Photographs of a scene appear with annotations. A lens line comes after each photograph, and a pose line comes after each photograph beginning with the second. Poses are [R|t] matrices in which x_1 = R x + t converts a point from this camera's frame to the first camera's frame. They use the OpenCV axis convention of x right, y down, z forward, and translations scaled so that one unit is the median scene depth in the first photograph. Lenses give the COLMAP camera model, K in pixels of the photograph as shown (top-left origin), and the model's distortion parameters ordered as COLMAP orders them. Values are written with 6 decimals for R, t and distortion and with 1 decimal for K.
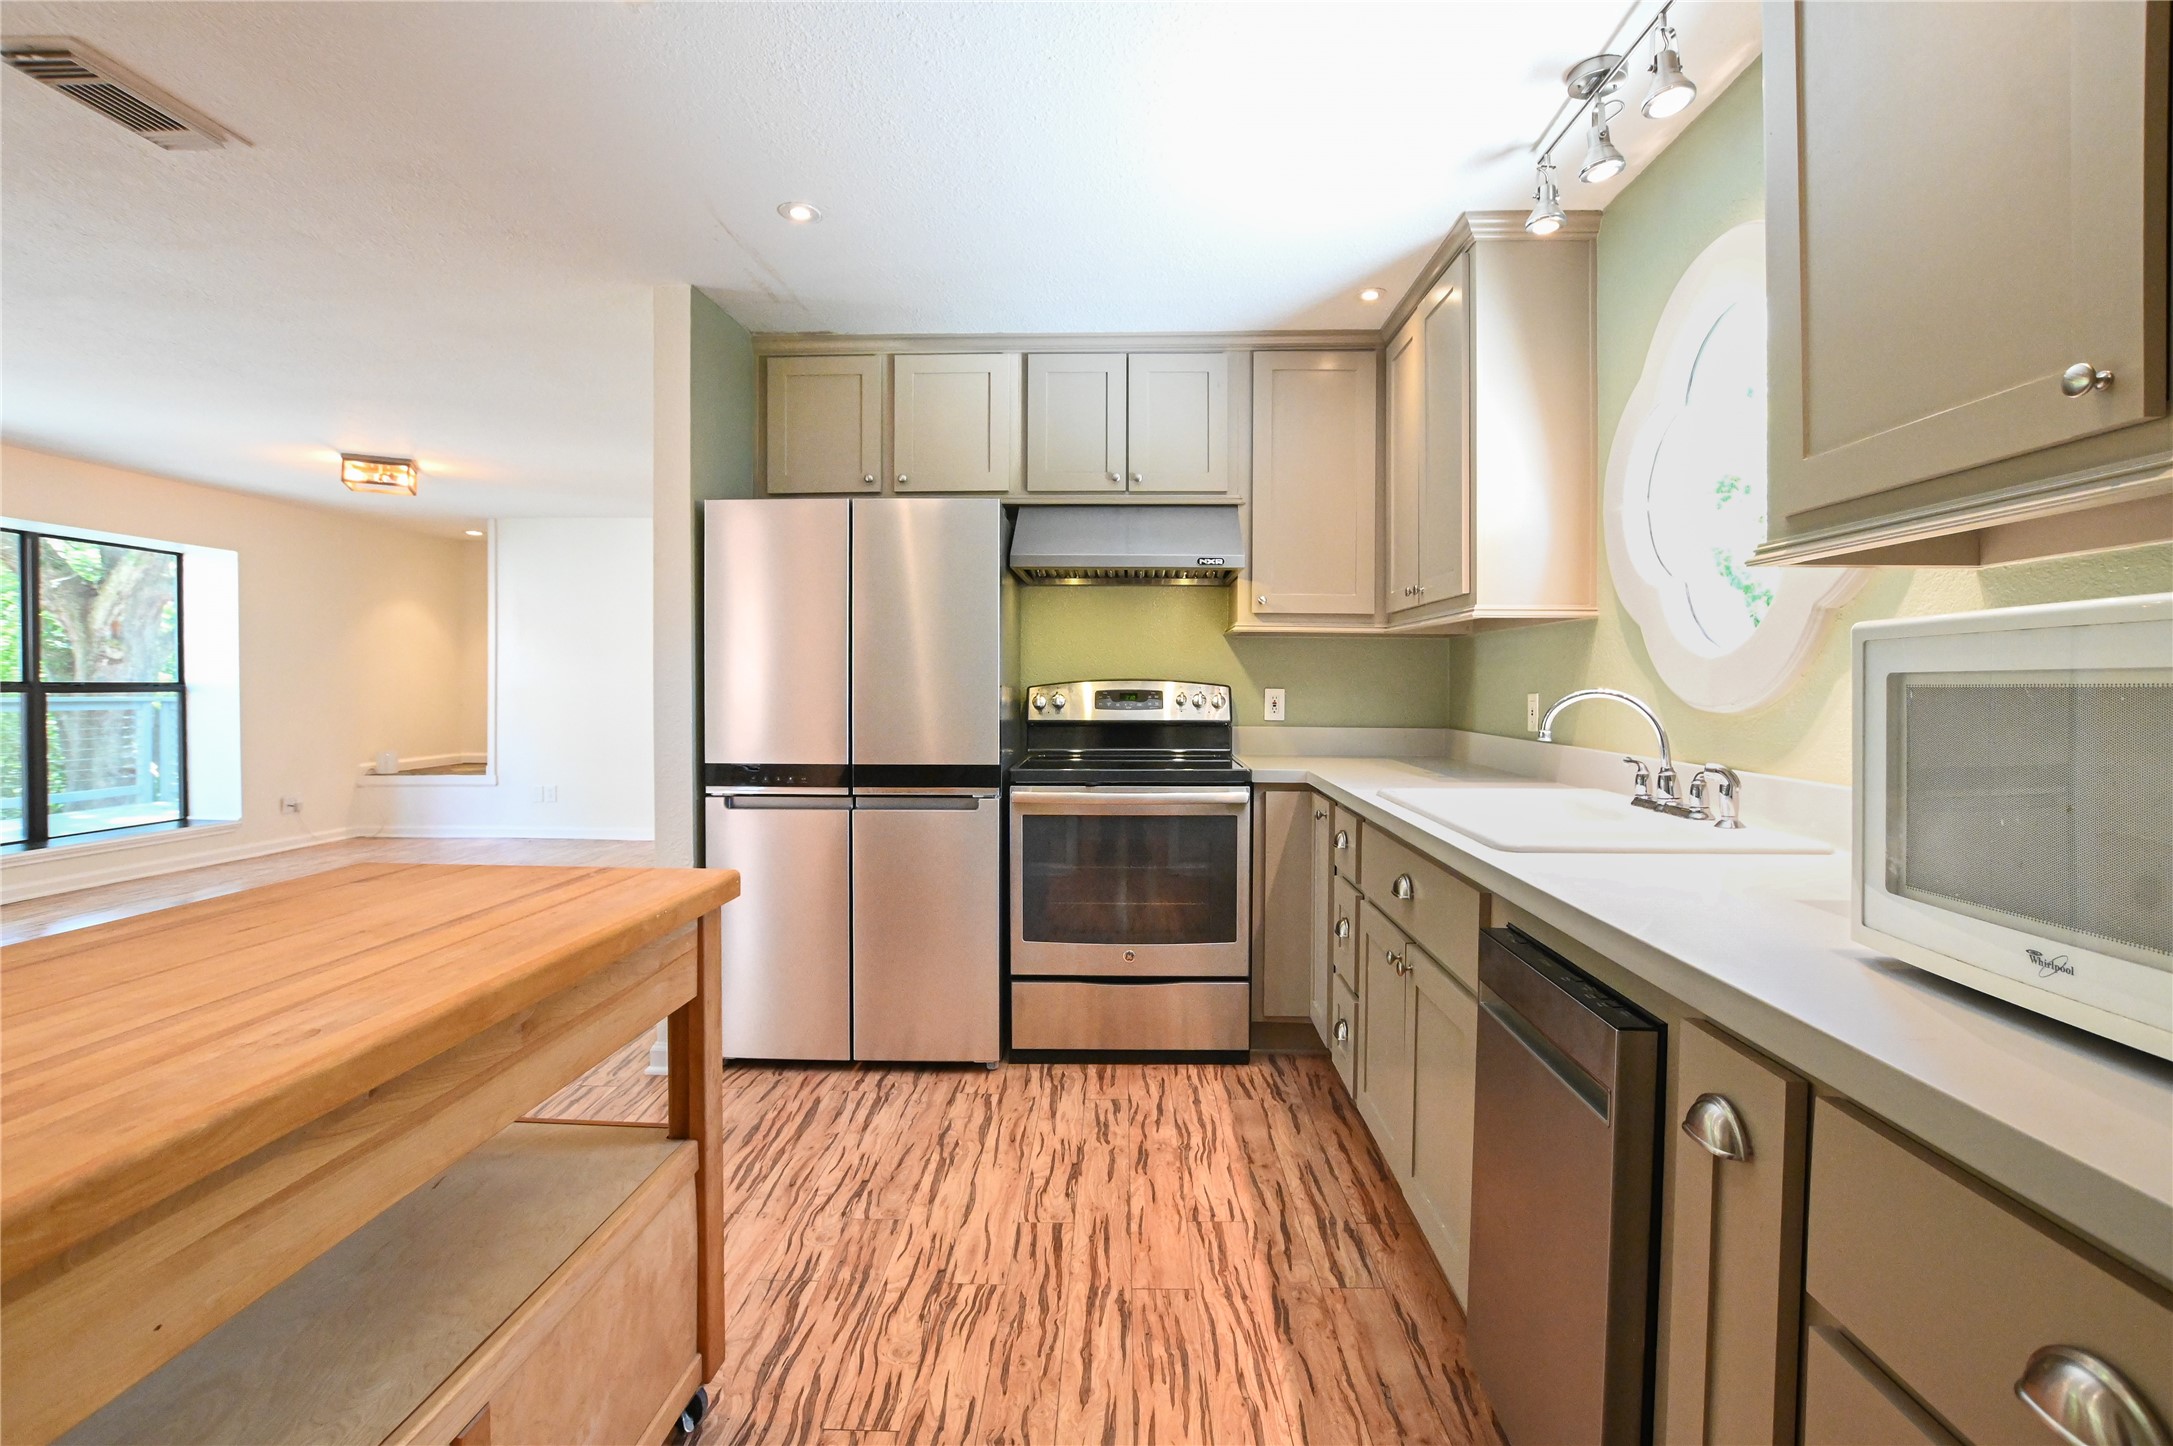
lens RADIAL K [[971.9, 0, 1099.1], [0, 971.9, 692.9], [0, 0, 1]] dist [-0.018276, 0.000600]
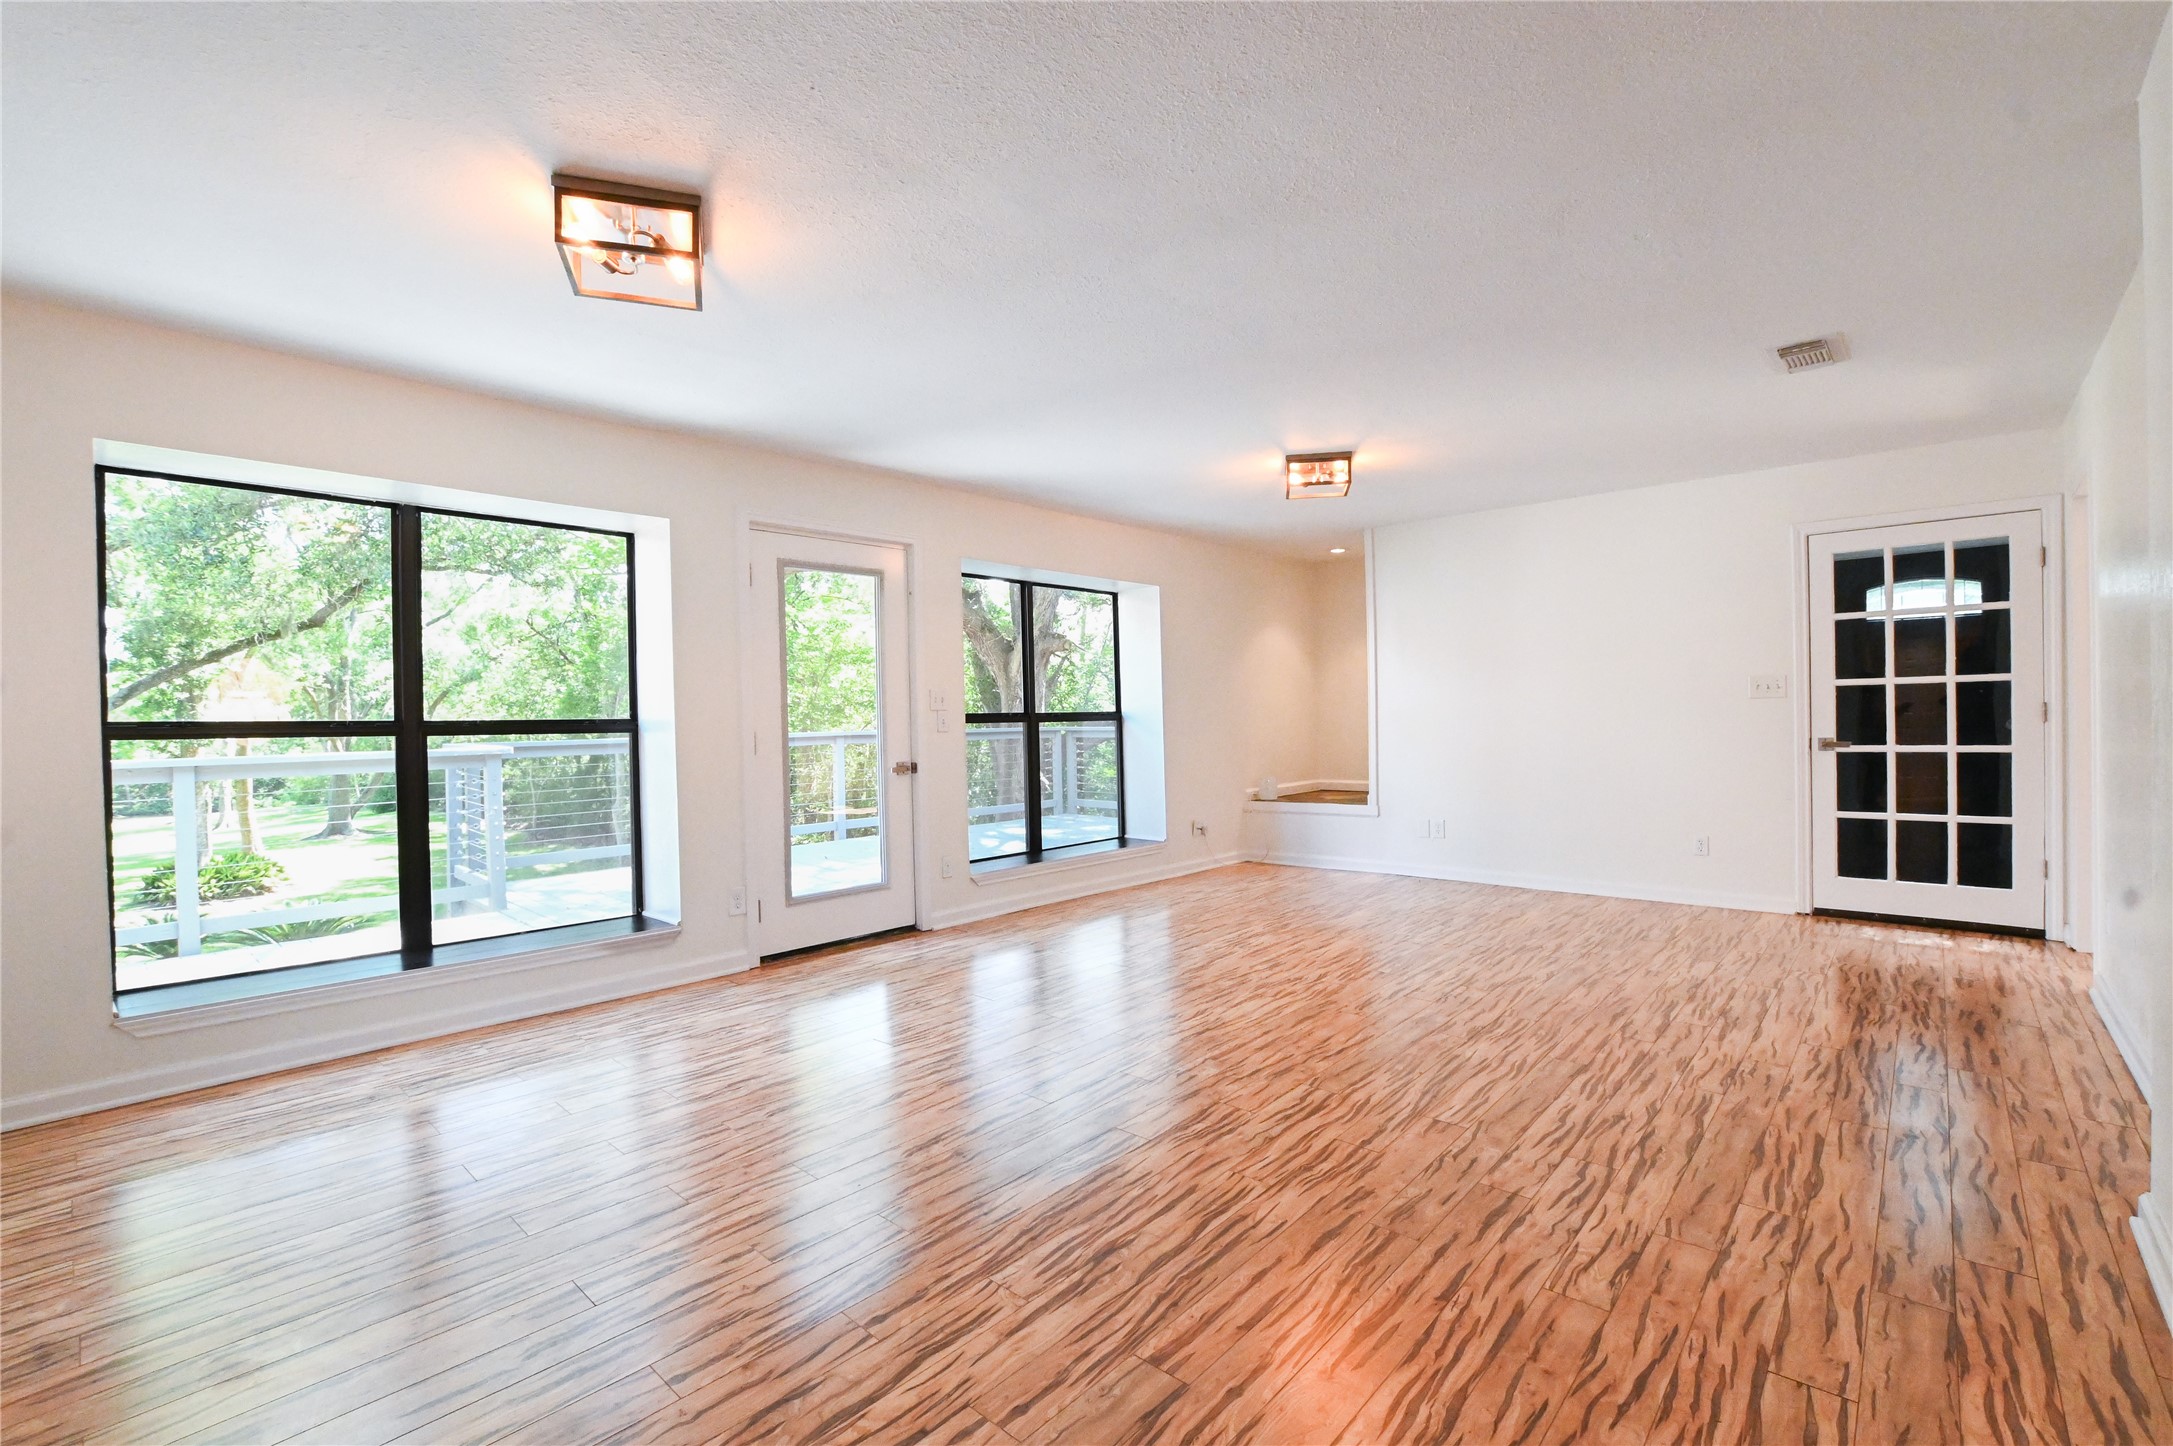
lens RADIAL K [[951.9, 0, 1086.5], [0, 951.9, 723.0], [0, 0, 1]] dist [-0.027602, 0.005586]
pose [[0.762773, -0.016097, -0.646466, -0.545883], [0.018224, 0.999828, -0.003393, 0.009133], [0.646410, -0.009193, 0.762935, 0.279975]]
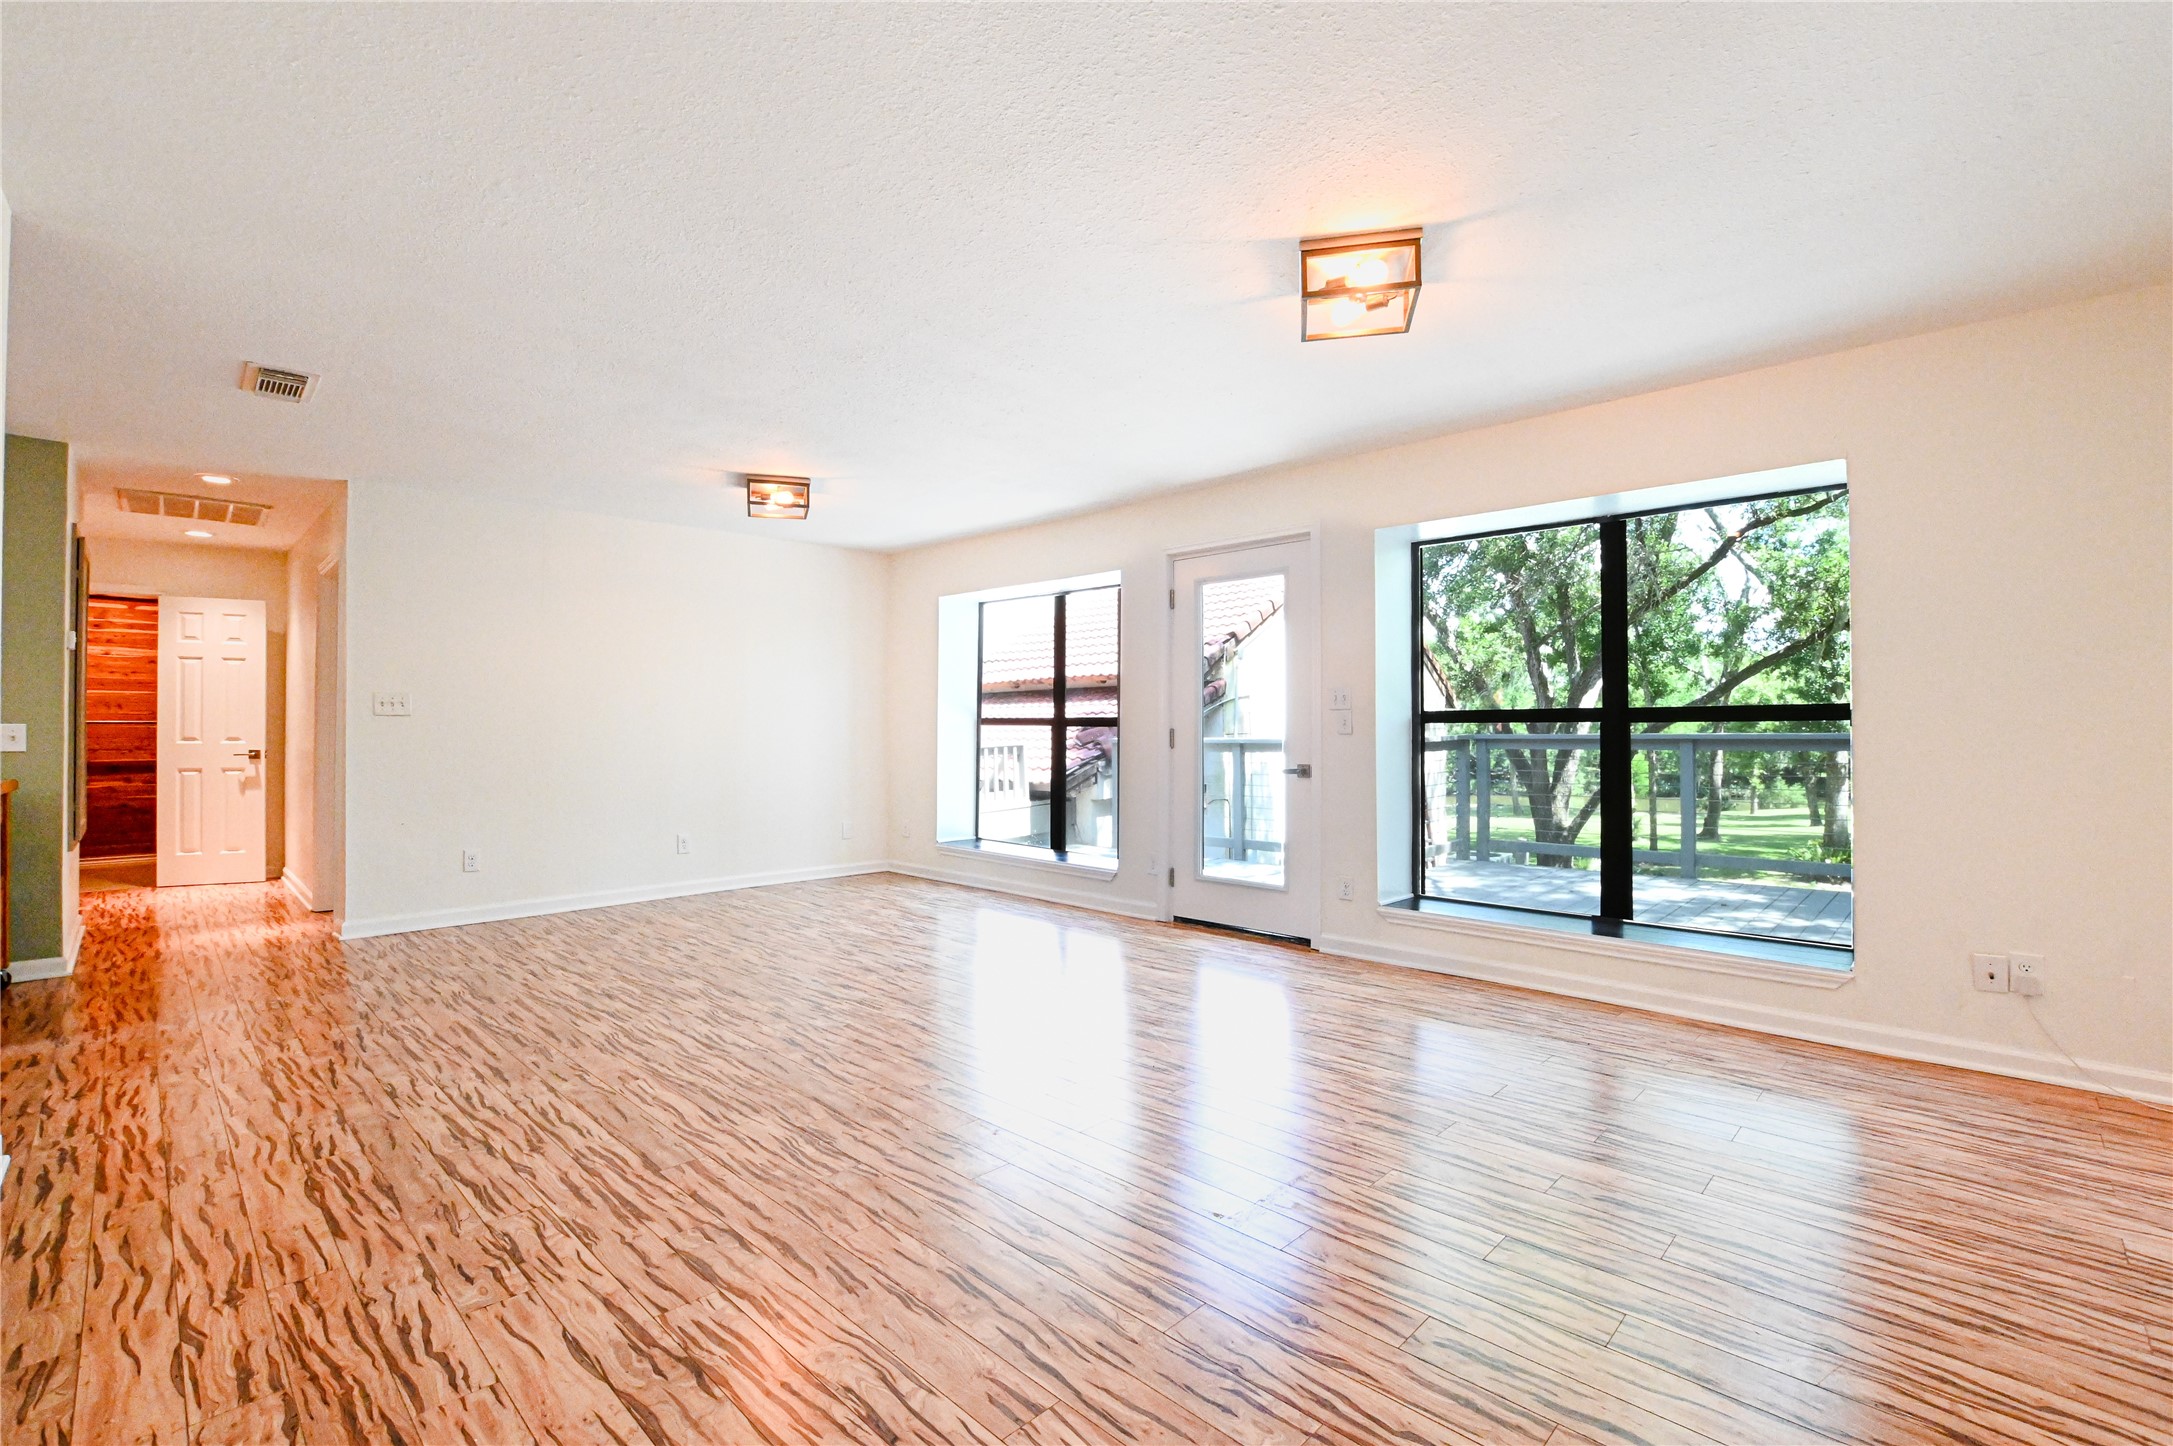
lens RADIAL K [[968.3, 0, 1086.5], [0, 968.3, 723.0], [0, 0, 1]] dist [-0.037691, 0.009507]
pose [[-0.678346, -0.012637, -0.734634, -0.463725], [-0.010255, 0.999918, -0.007731, 0.014888], [0.734671, 0.002289, -0.678420, 1.957005]]
